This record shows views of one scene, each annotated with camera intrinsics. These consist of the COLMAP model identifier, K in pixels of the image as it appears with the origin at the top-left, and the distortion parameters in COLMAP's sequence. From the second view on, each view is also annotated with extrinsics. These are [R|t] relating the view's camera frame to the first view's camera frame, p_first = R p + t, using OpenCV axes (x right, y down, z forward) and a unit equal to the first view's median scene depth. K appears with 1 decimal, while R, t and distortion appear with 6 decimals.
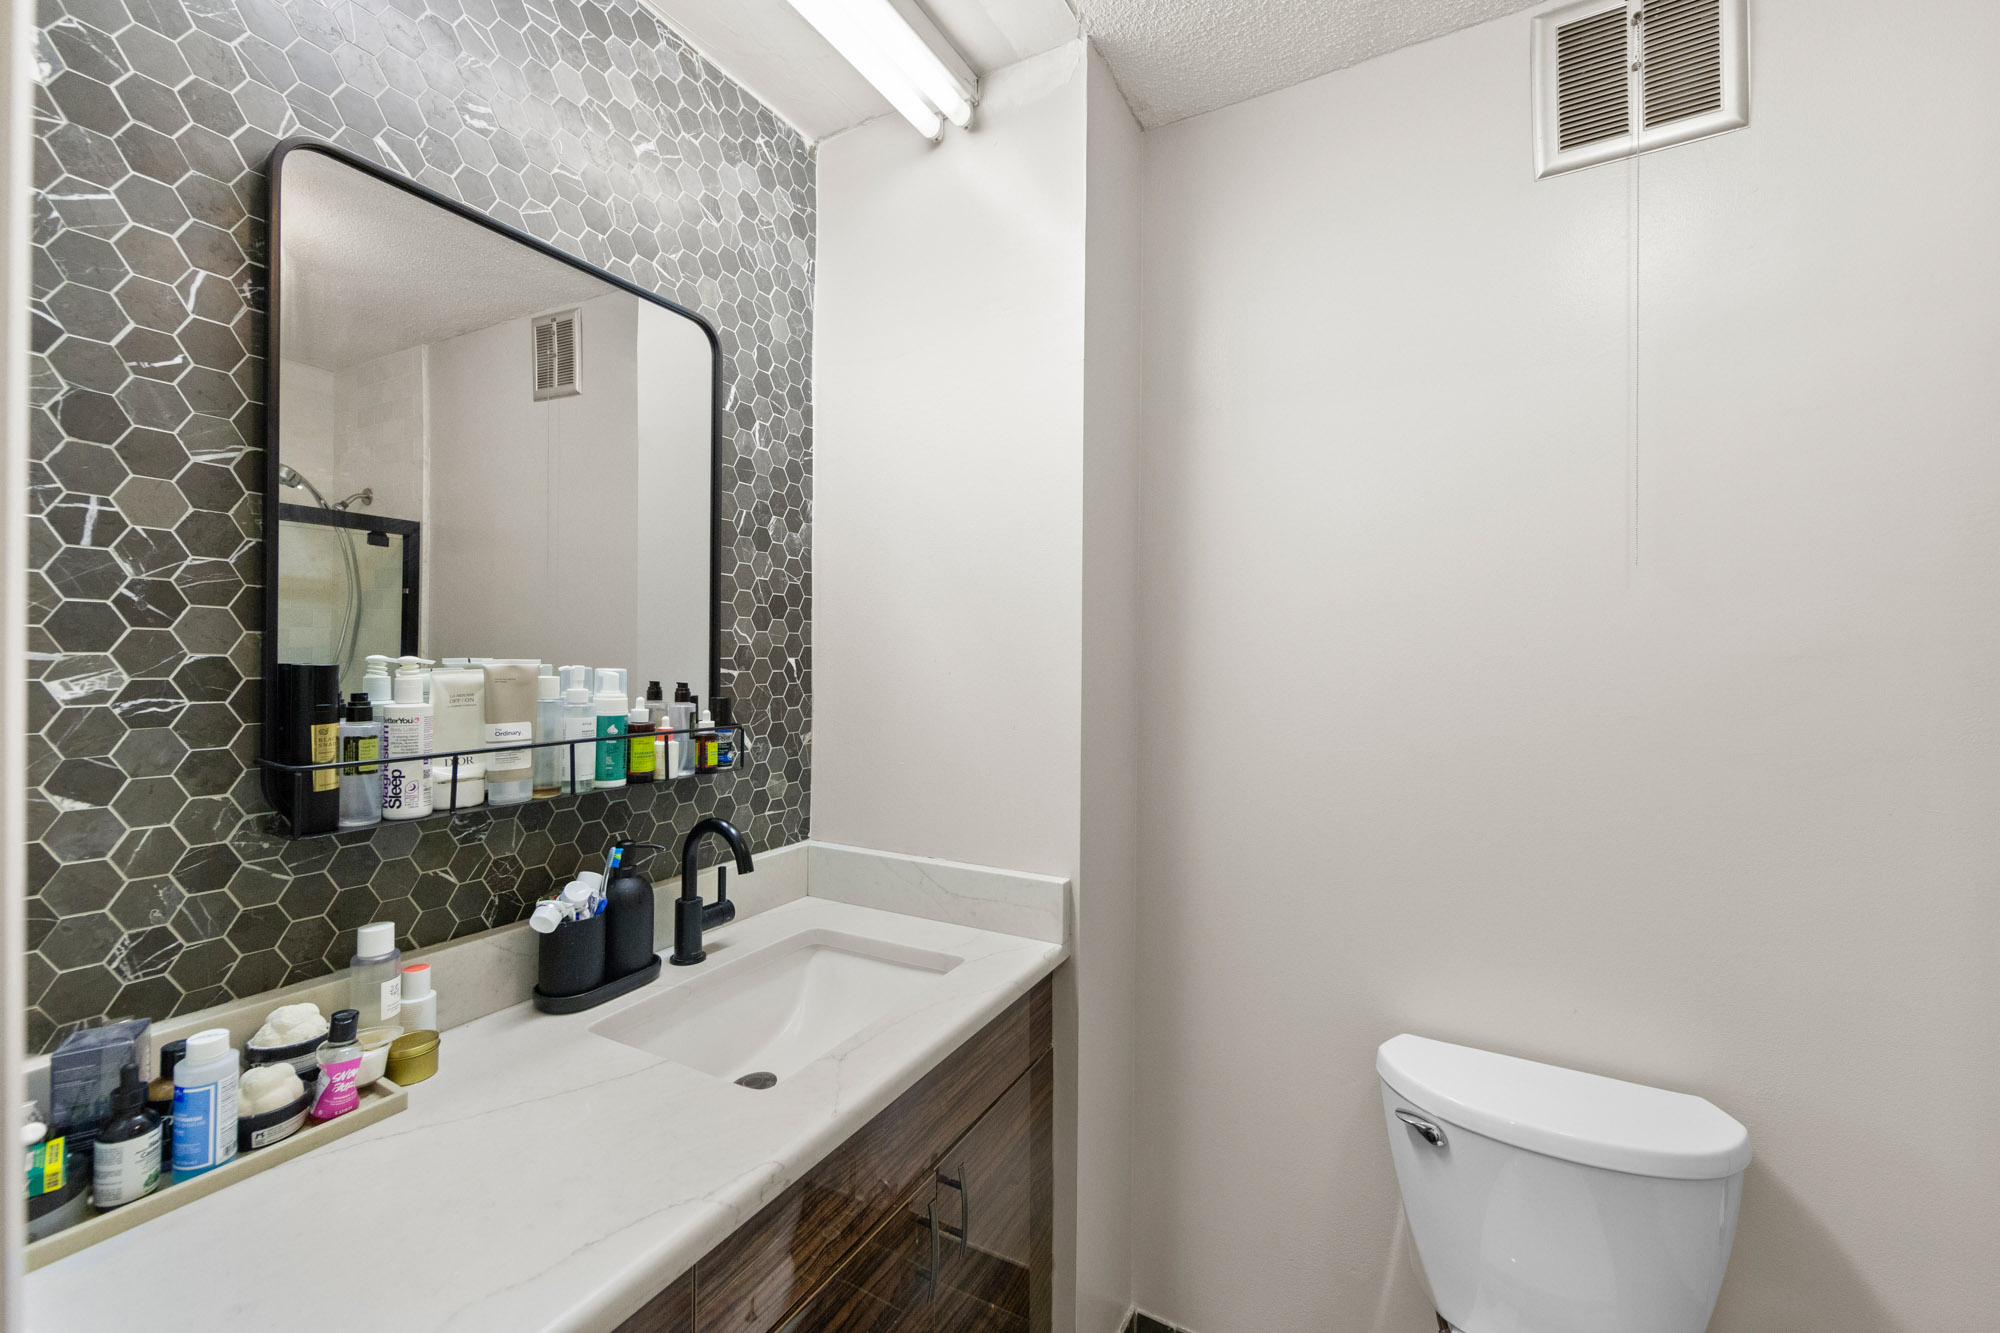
lens RADIAL K [[792.9, 0, 997.0], [0, 792.9, 667.5], [0, 0, 1]] dist [-0.001578, -0.001068]
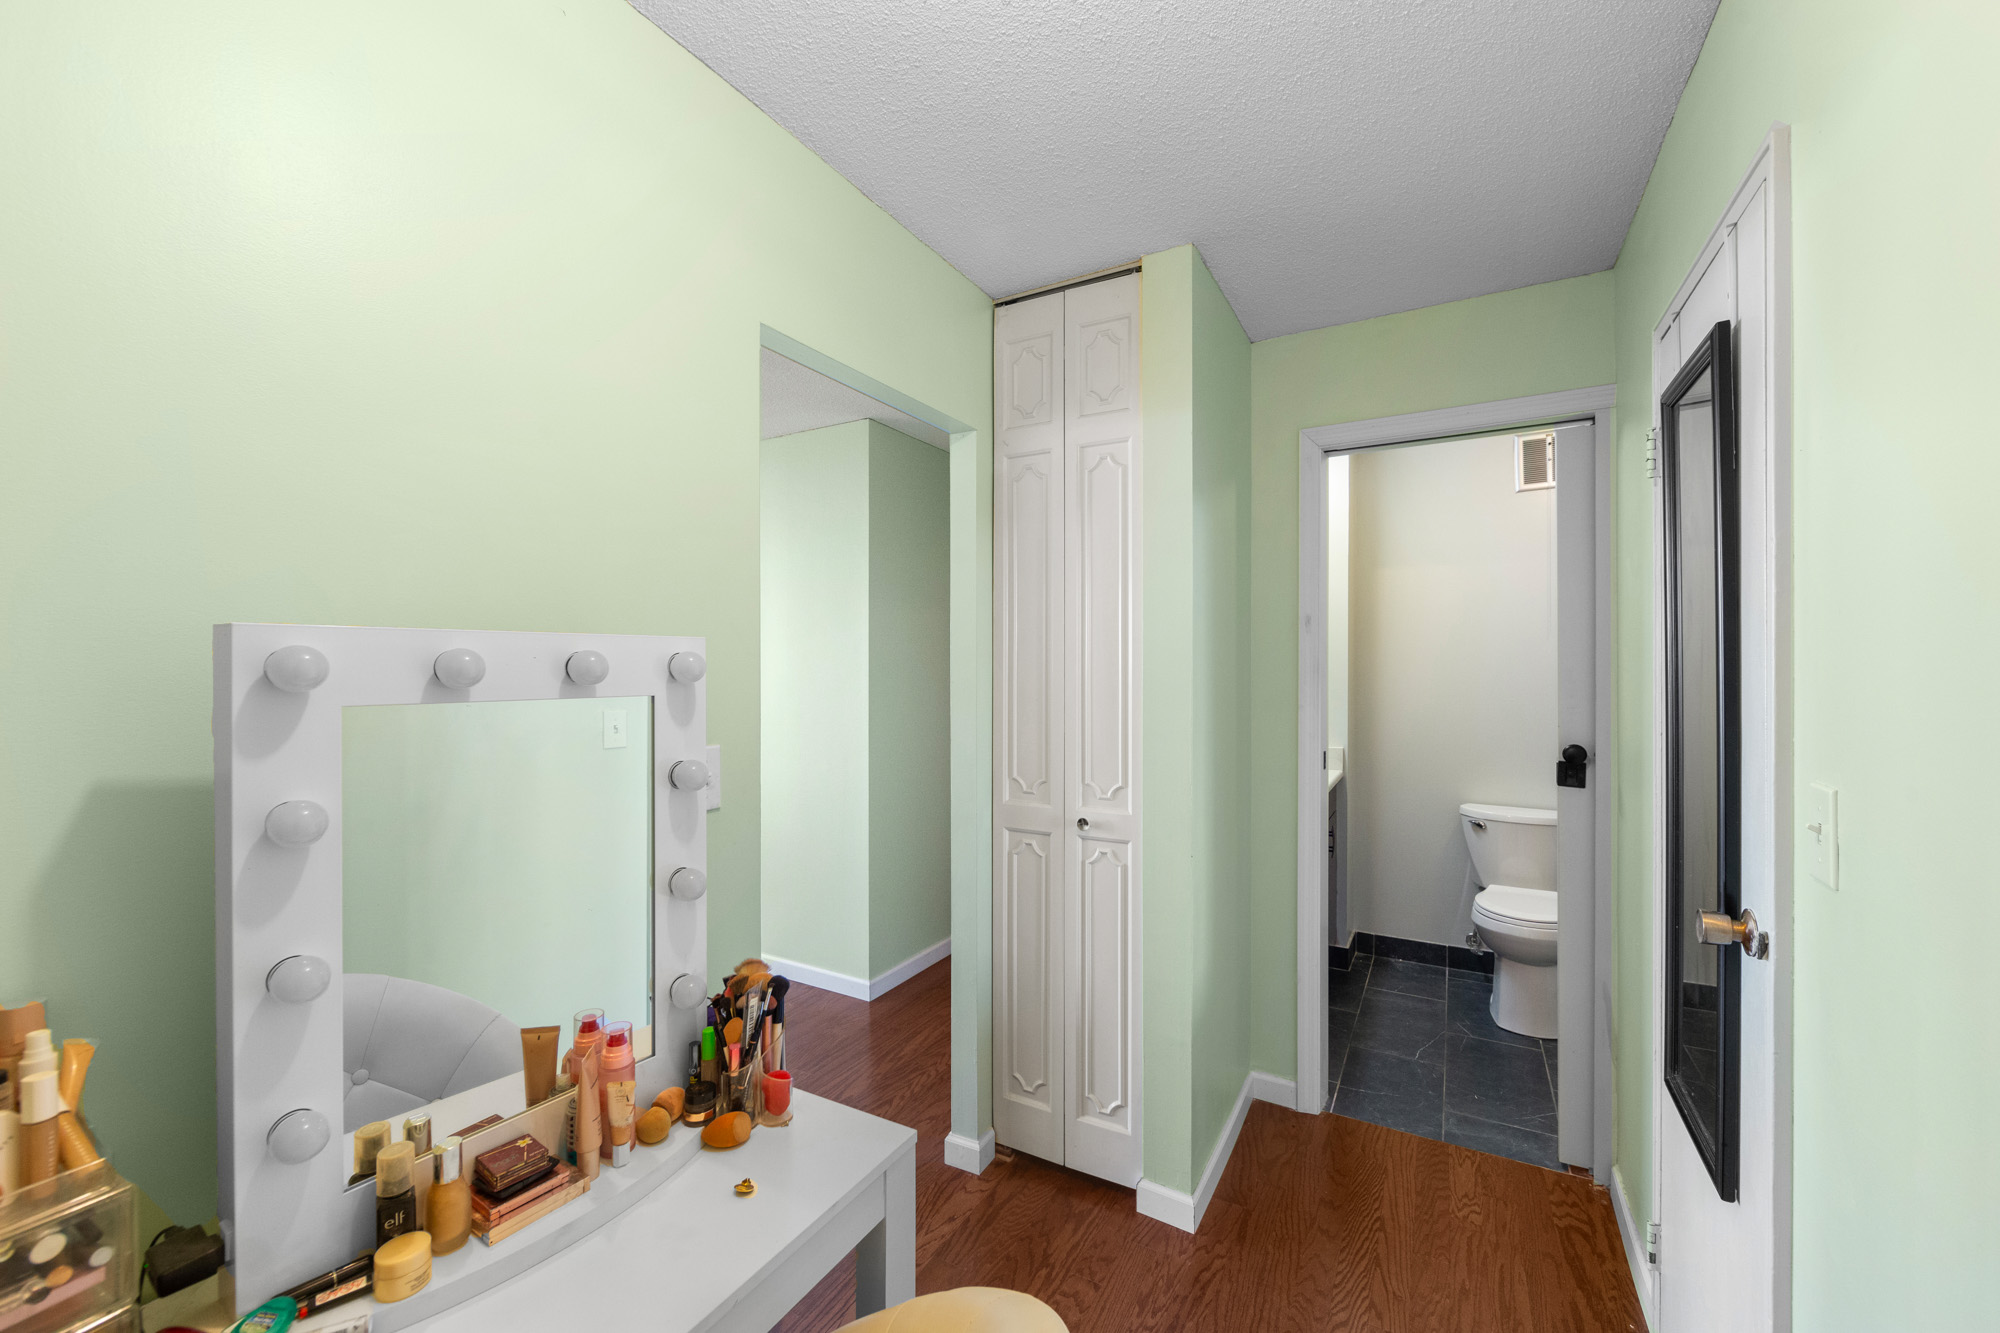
lens RADIAL K [[792.9, 0, 1010.4], [0, 792.9, 666.6], [0, 0, 1]] dist [-0.001578, -0.001068]
pose [[0.999977, -0.002120, -0.006464, -1.123558], [0.002088, 0.999985, -0.004976, -0.000285], [0.006475, 0.004962, 0.999967, -1.870592]]
